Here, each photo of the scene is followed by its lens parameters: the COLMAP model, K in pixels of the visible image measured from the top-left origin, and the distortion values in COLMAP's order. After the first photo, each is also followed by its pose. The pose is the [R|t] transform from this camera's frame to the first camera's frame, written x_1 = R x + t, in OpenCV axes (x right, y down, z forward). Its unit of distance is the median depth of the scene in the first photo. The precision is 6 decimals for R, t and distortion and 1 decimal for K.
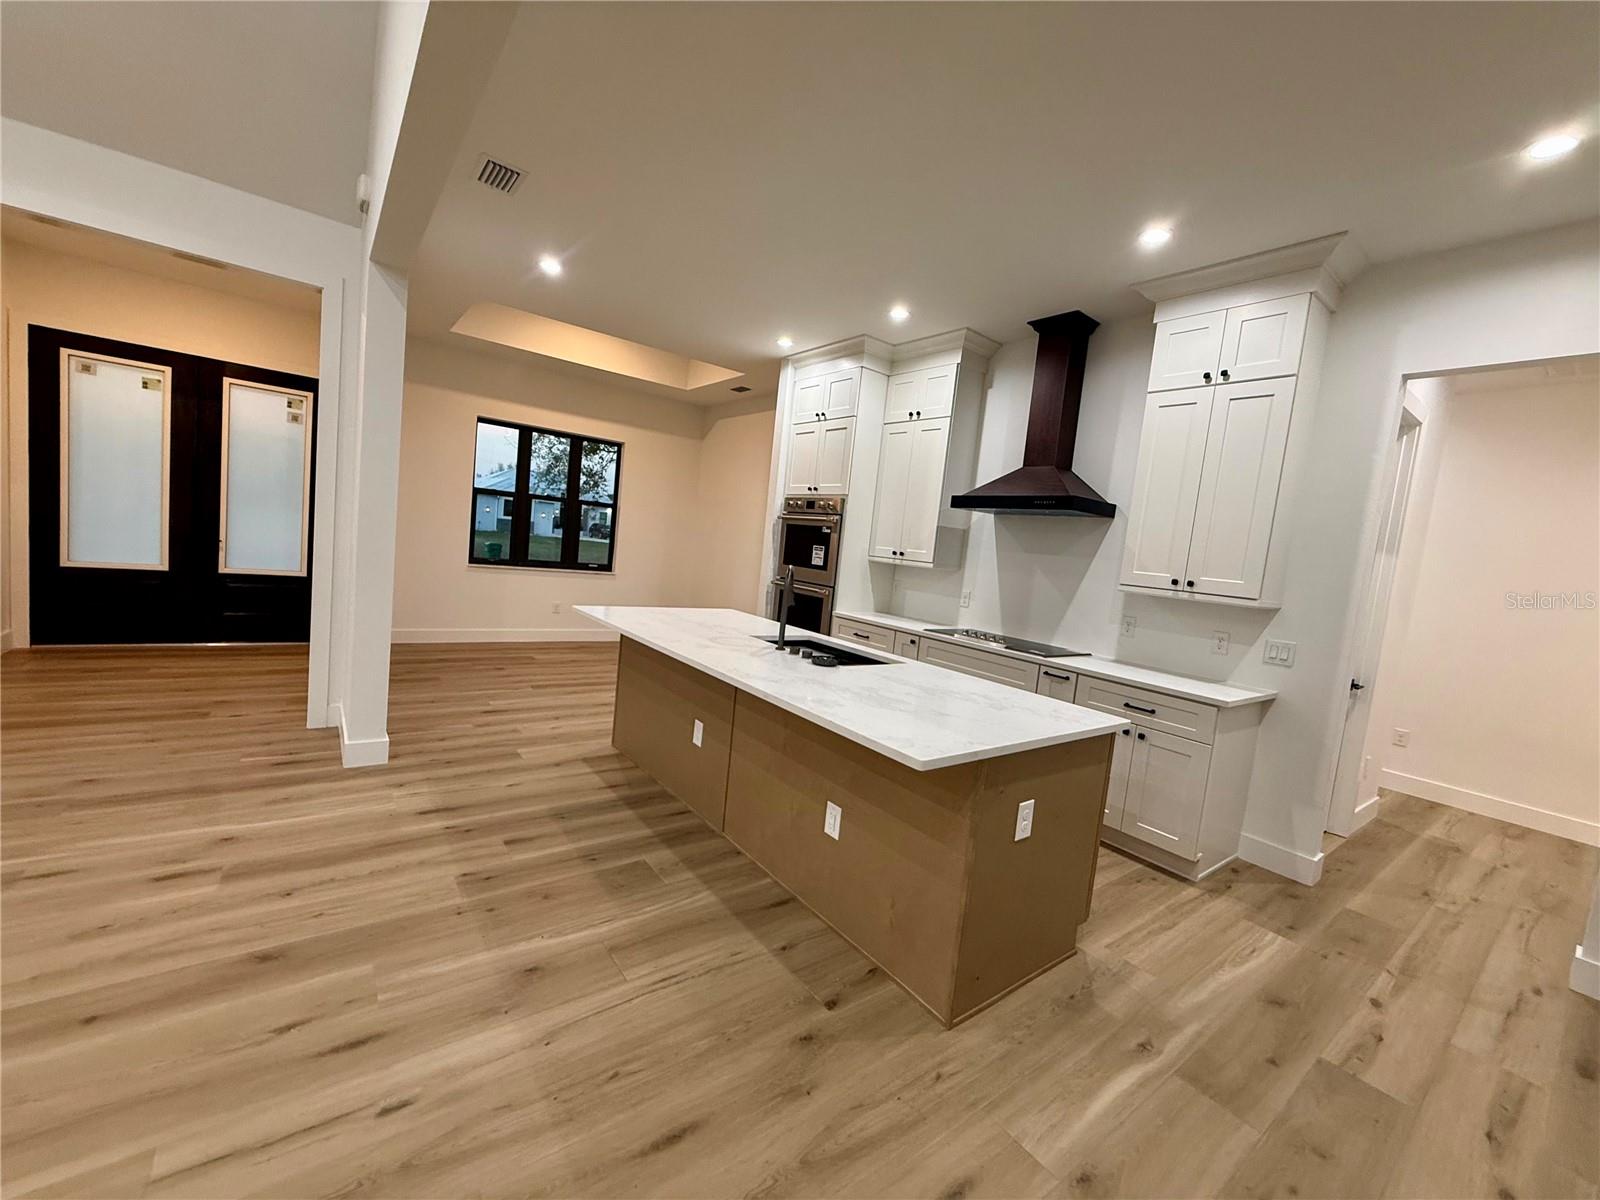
lens RADIAL K [[638.0, 0, 794.7], [0, 638.0, 600.4], [0, 0, 1]] dist [0.000168, 0.000428]
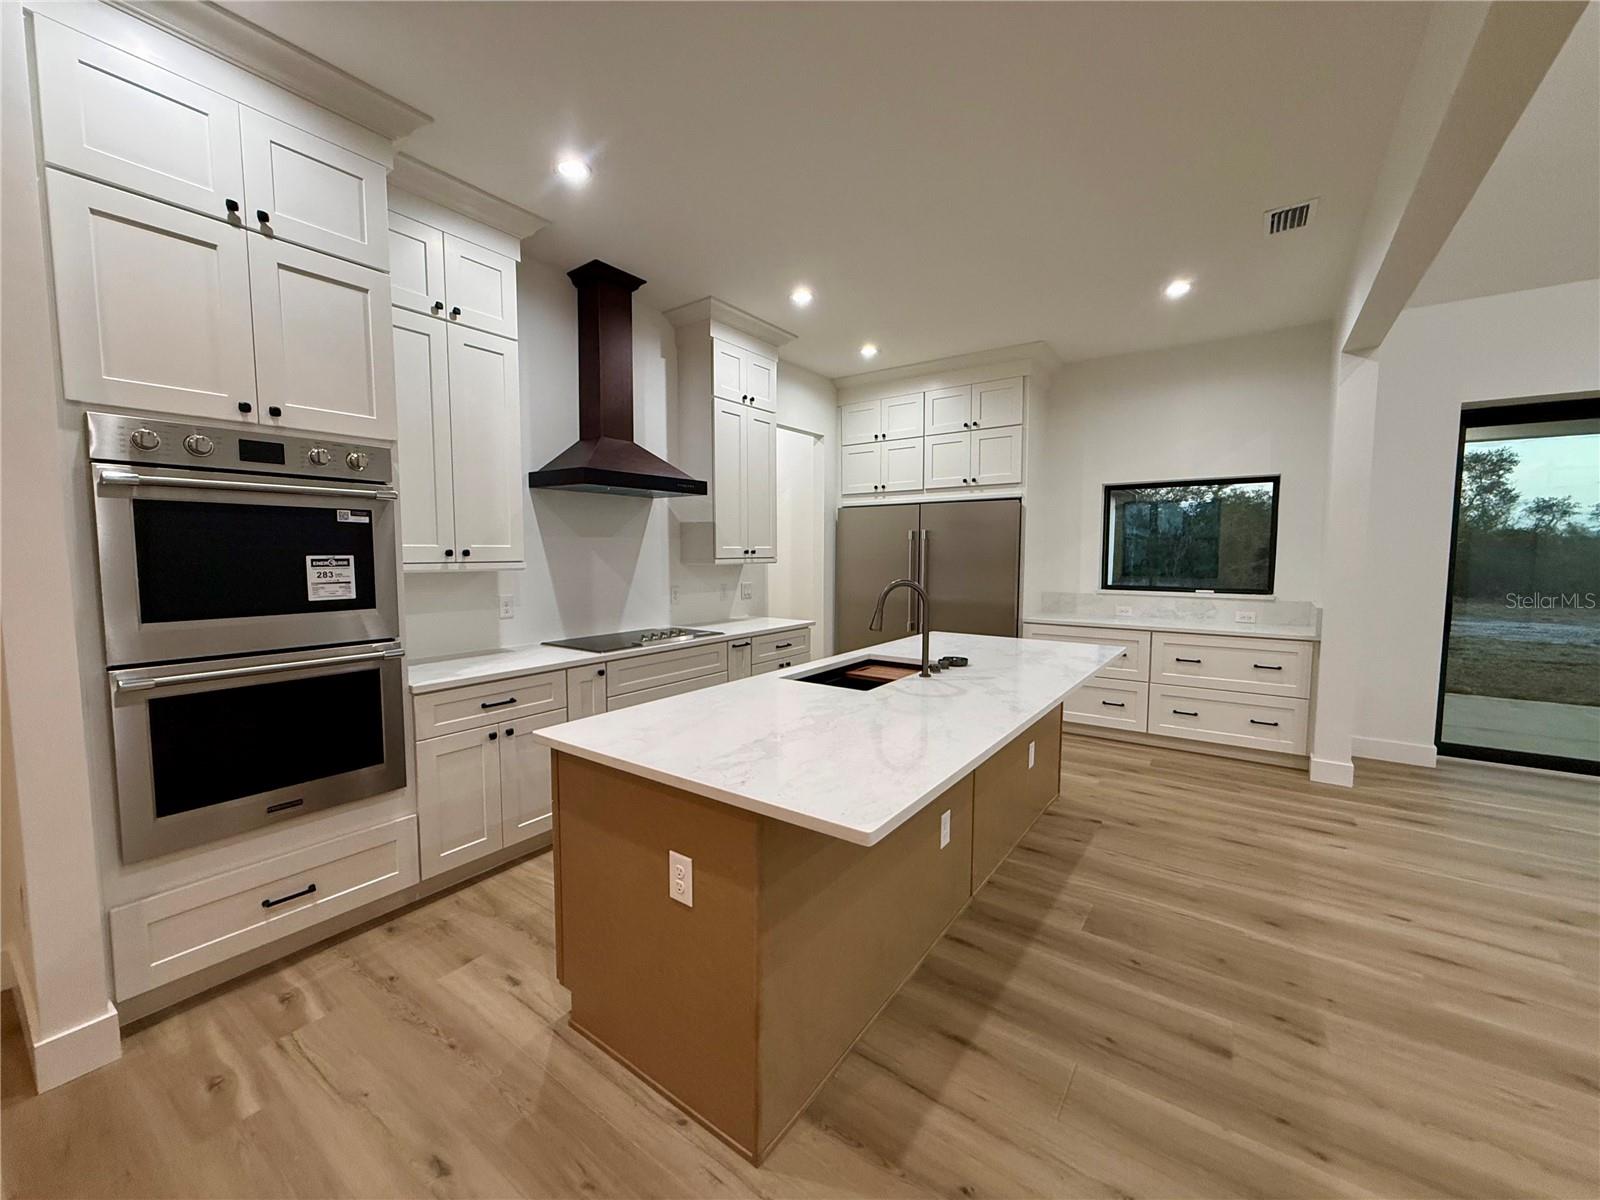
lens RADIAL K [[638.0, 0, 794.7], [0, 638.0, 600.4], [0, 0, 1]] dist [0.000168, 0.000428]
pose [[-0.296740, -0.176272, 0.938549, -0.573258], [0.056659, 0.977835, 0.201565, -0.156529], [-0.953276, 0.112989, -0.280176, 1.045393]]
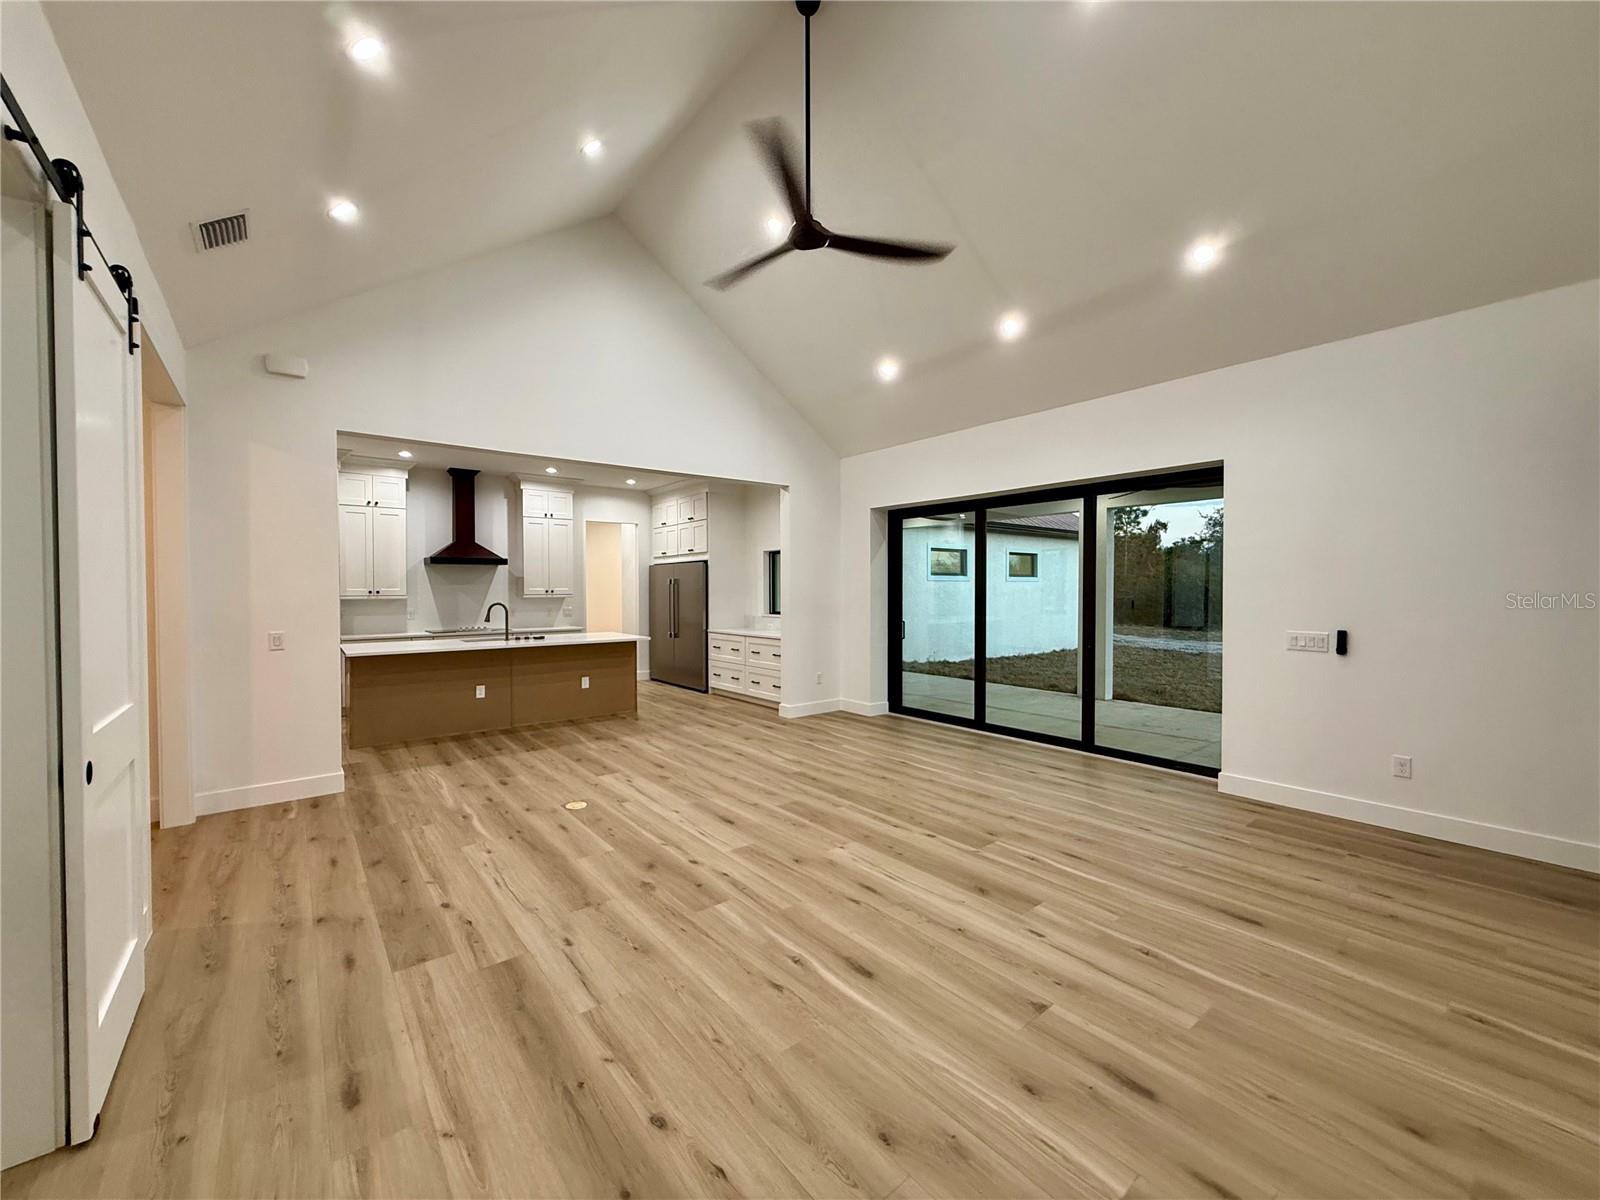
lens RADIAL K [[638.0, 0, 794.7], [0, 638.0, 600.4], [0, 0, 1]] dist [0.000168, 0.000428]
pose [[-0.027063, -0.120474, 0.992348, -1.662085], [0.089909, 0.988394, 0.122446, -0.180573], [-0.995582, 0.092535, -0.015917, 0.021145]]
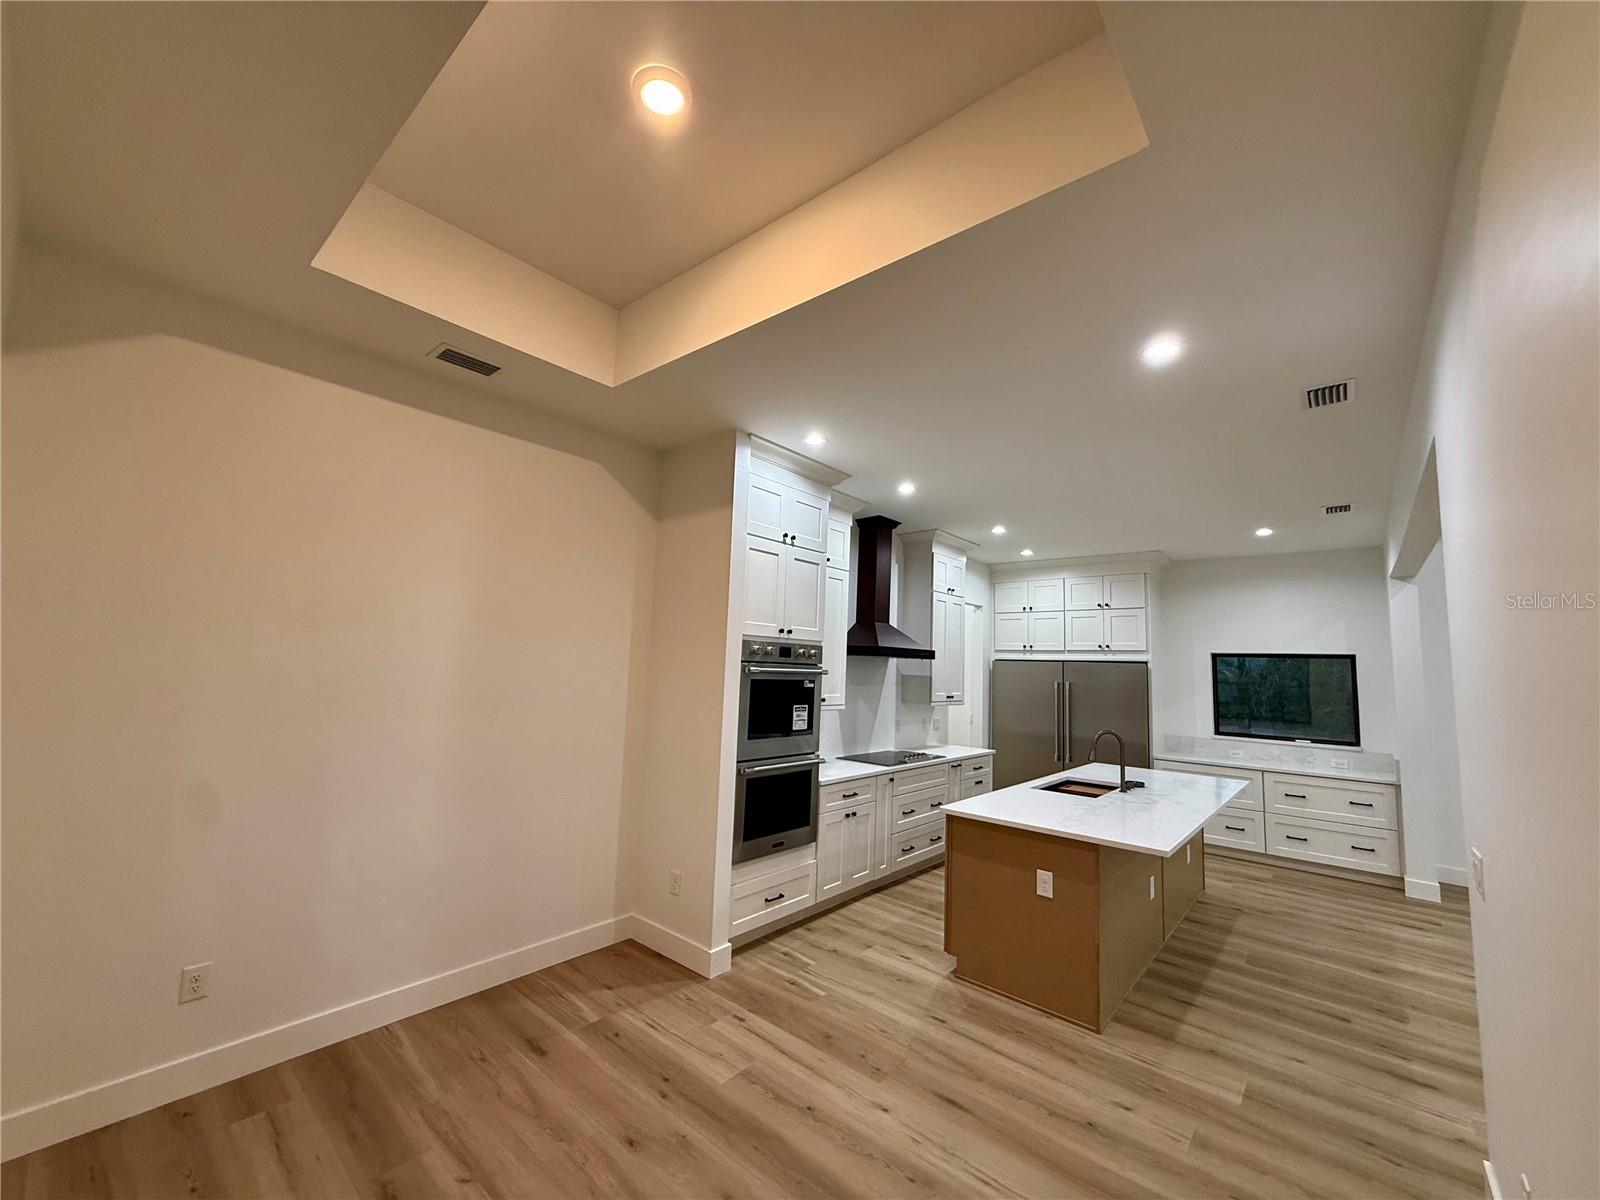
lens RADIAL K [[638.0, 0, 794.7], [0, 638.0, 600.4], [0, 0, 1]] dist [0.000168, 0.000428]
pose [[-0.206596, -0.007226, 0.978400, -0.916589], [0.030909, 0.999425, 0.013908, -0.284186], [-0.977938, 0.033115, -0.206254, 1.469420]]
